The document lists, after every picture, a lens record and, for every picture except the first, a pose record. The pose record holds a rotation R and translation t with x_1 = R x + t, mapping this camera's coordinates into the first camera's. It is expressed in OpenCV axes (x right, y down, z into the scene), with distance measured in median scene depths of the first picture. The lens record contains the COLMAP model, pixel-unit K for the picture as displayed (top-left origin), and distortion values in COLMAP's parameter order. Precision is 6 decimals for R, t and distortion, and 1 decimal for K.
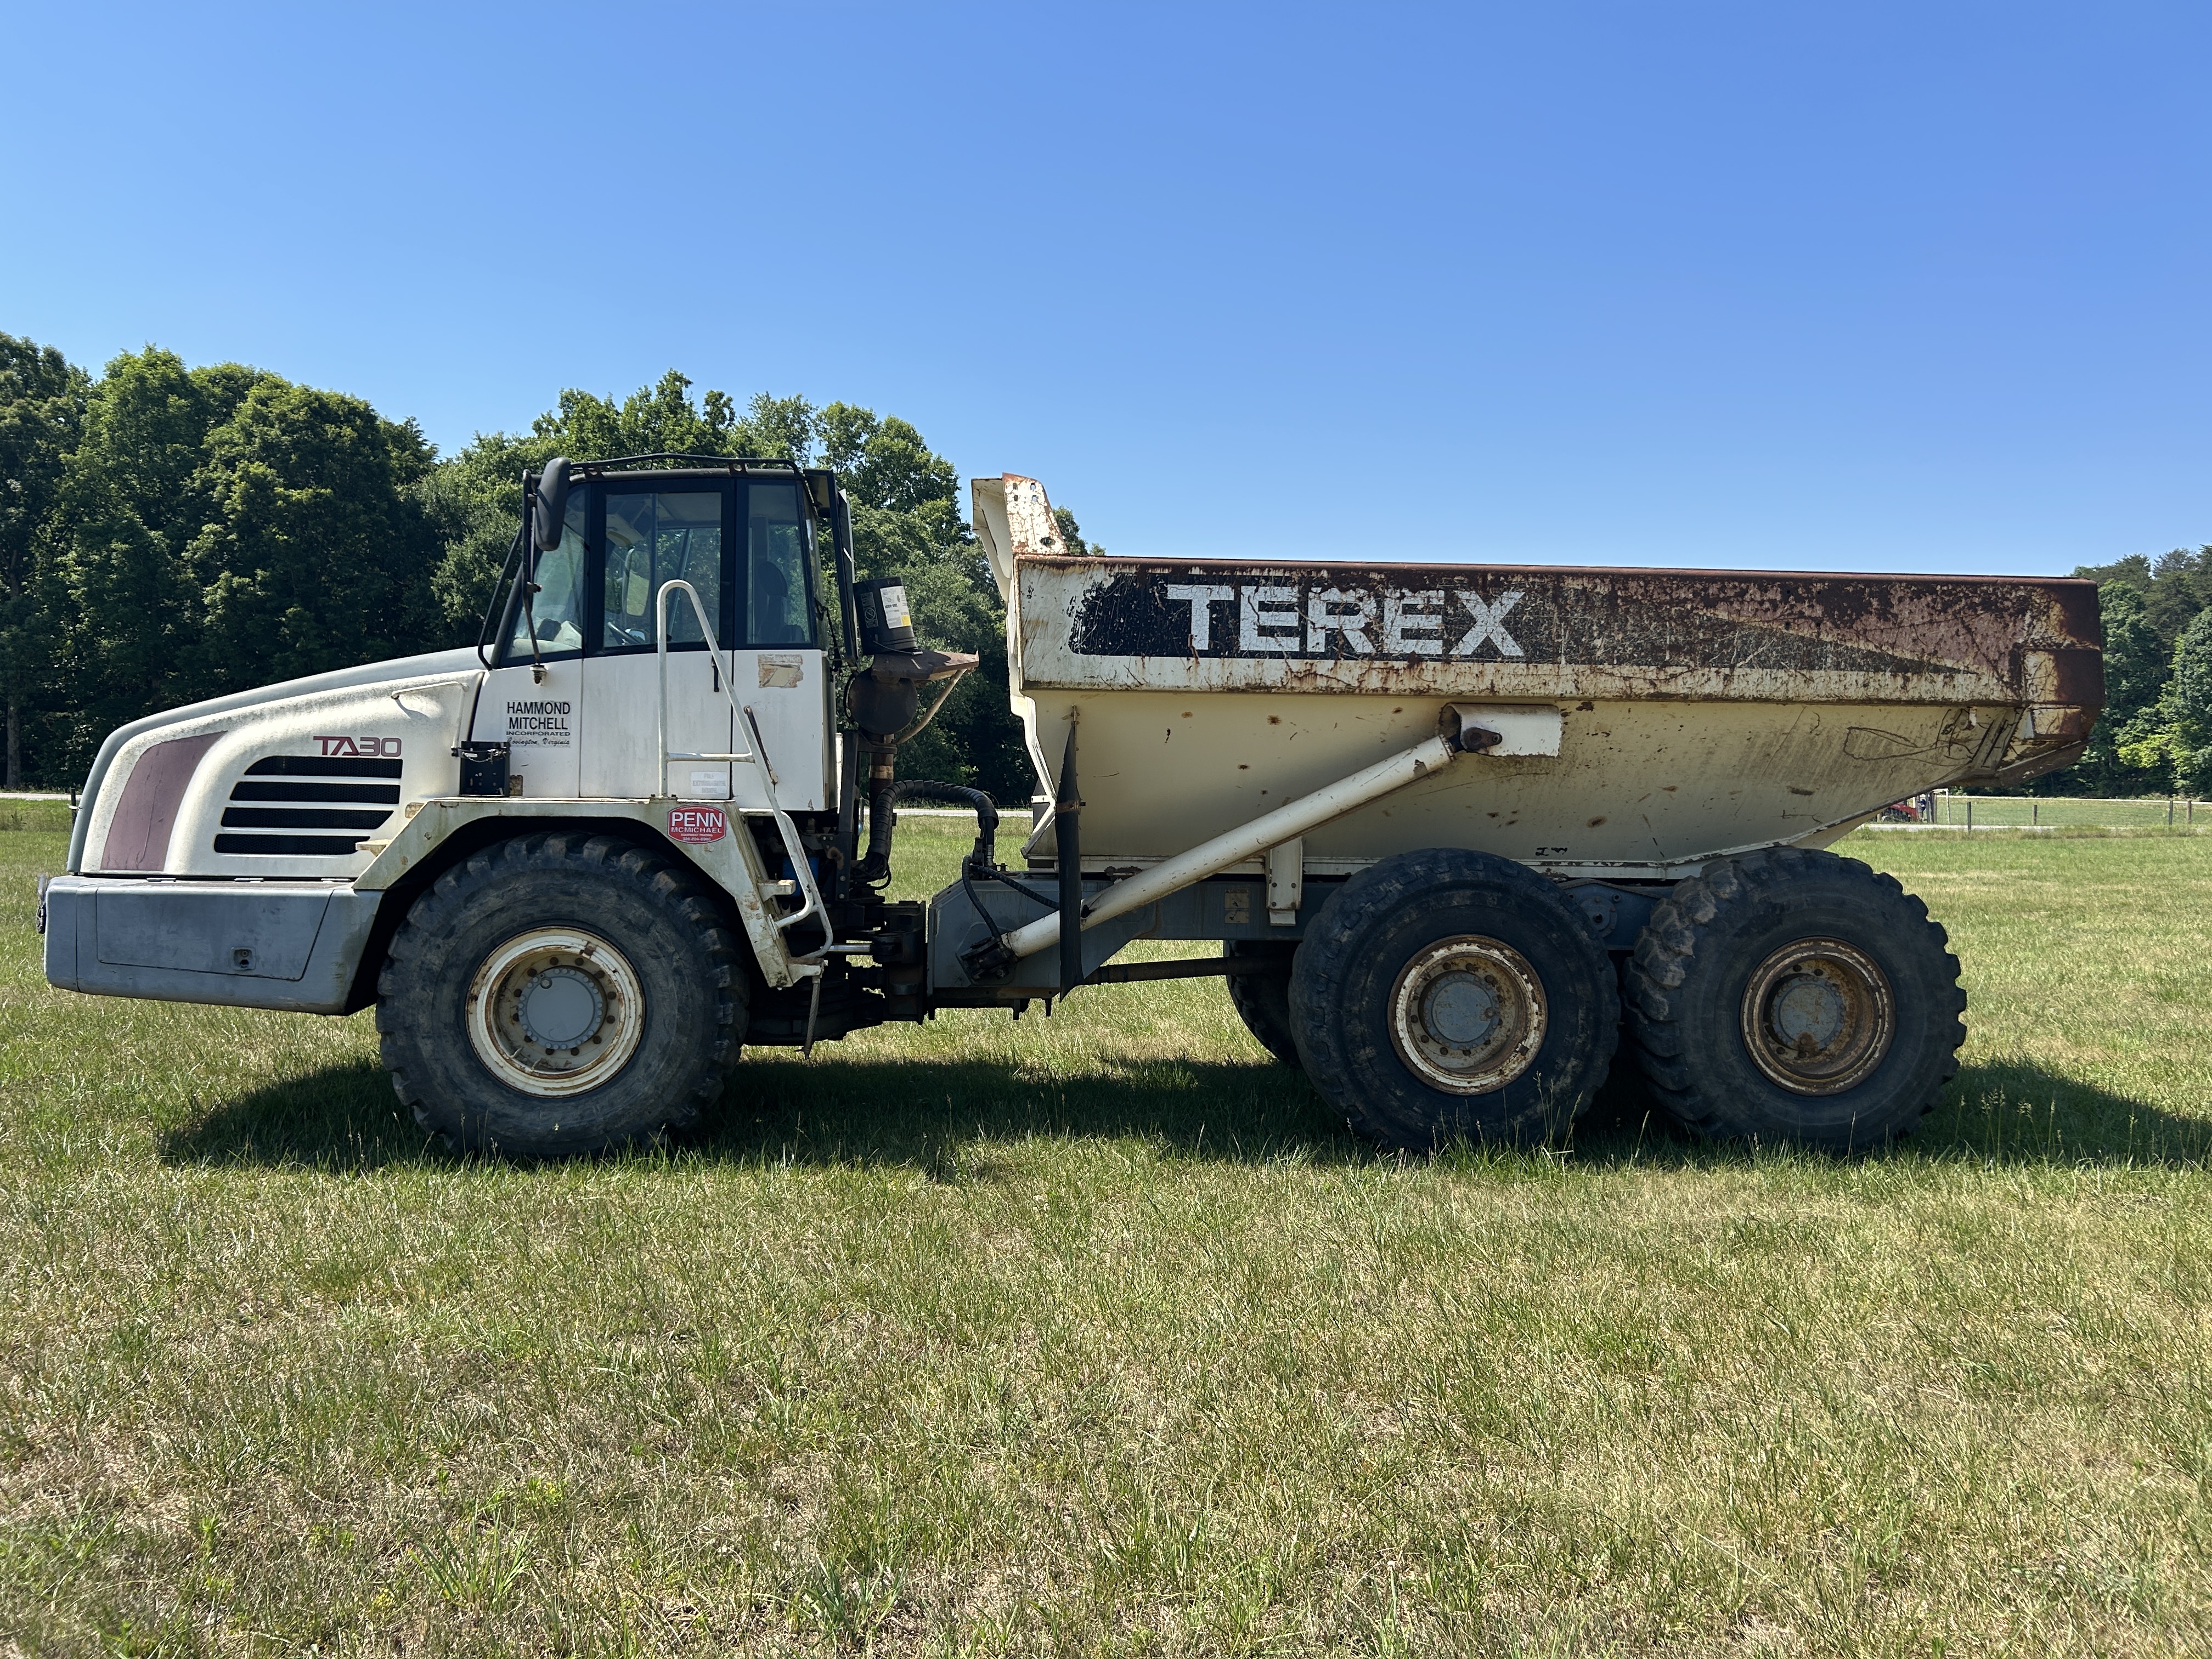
lens RADIAL K [[1662.0, 0, 1005.8], [0, 1662.0, 855.2], [0, 0, 1]] dist [0.067961, -0.084383]
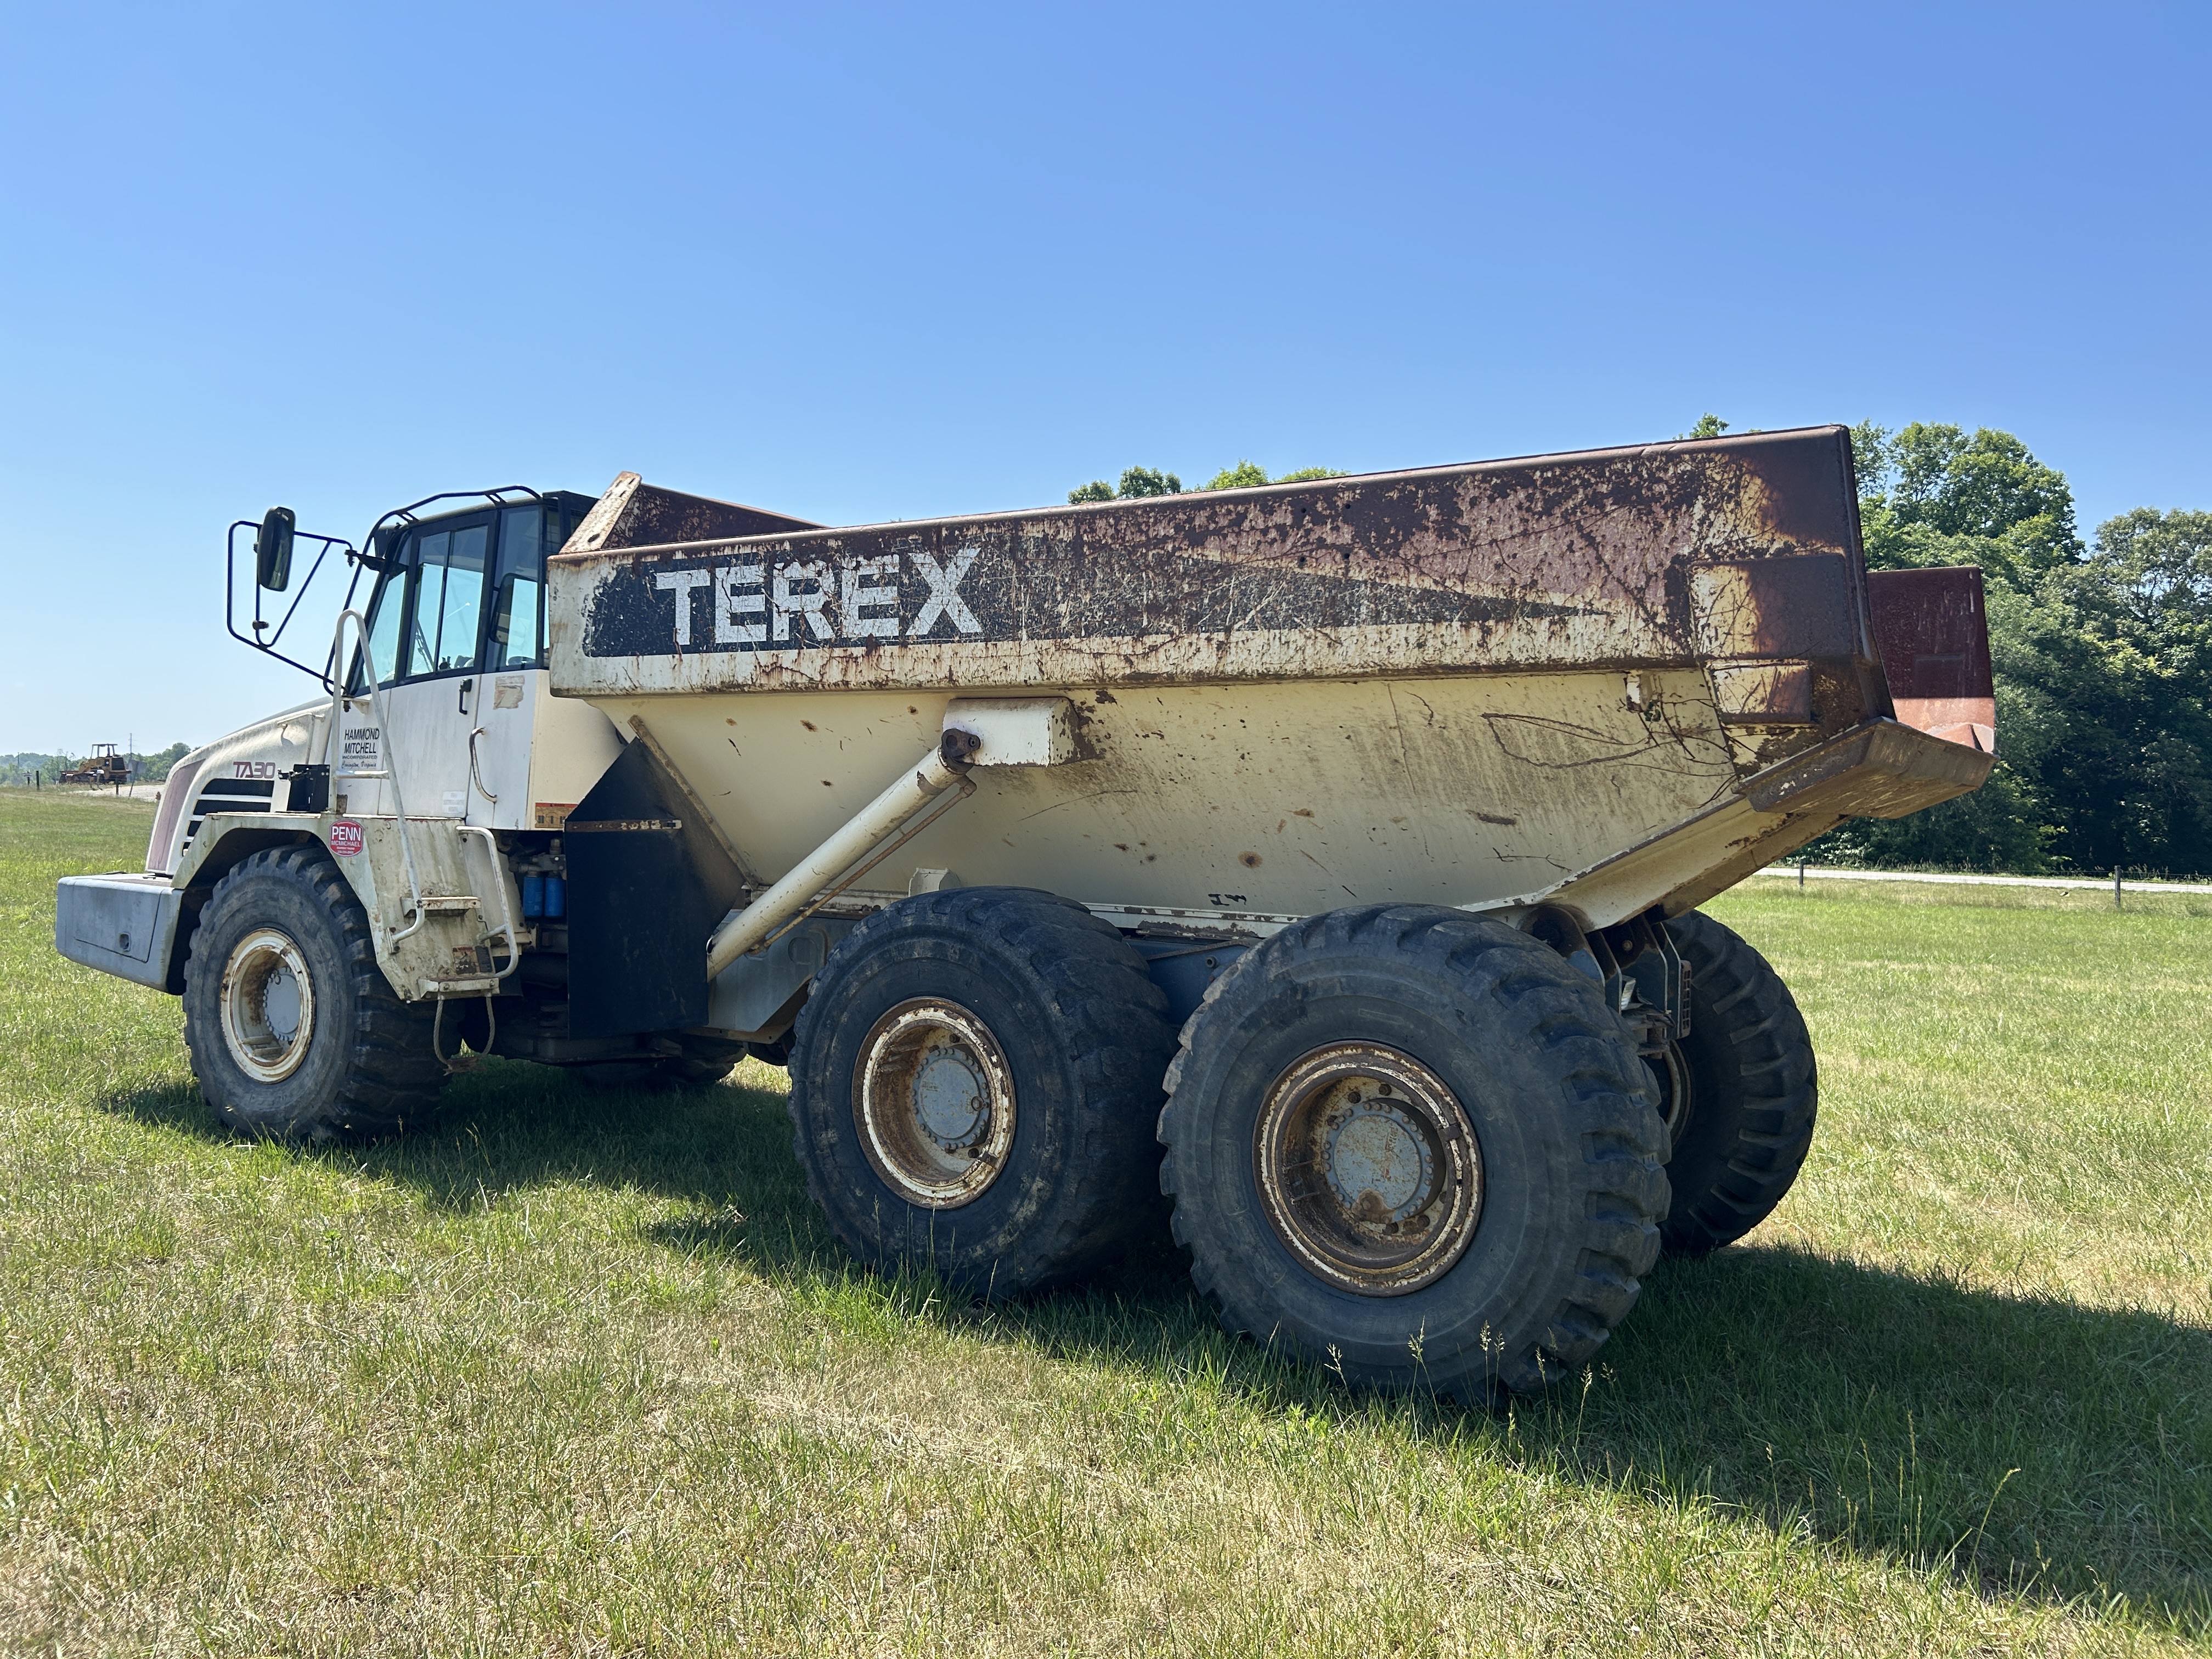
lens RADIAL K [[1662.0, 0, 1080.0], [0, 1662.0, 833.6], [0, 0, 1]] dist [0.067961, -0.084383]
pose [[0.782195, 0.011569, -0.622926, 0.805482], [-0.040618, 0.998647, -0.032456, -0.005281], [0.621708, 0.050689, 0.781607, 0.440575]]
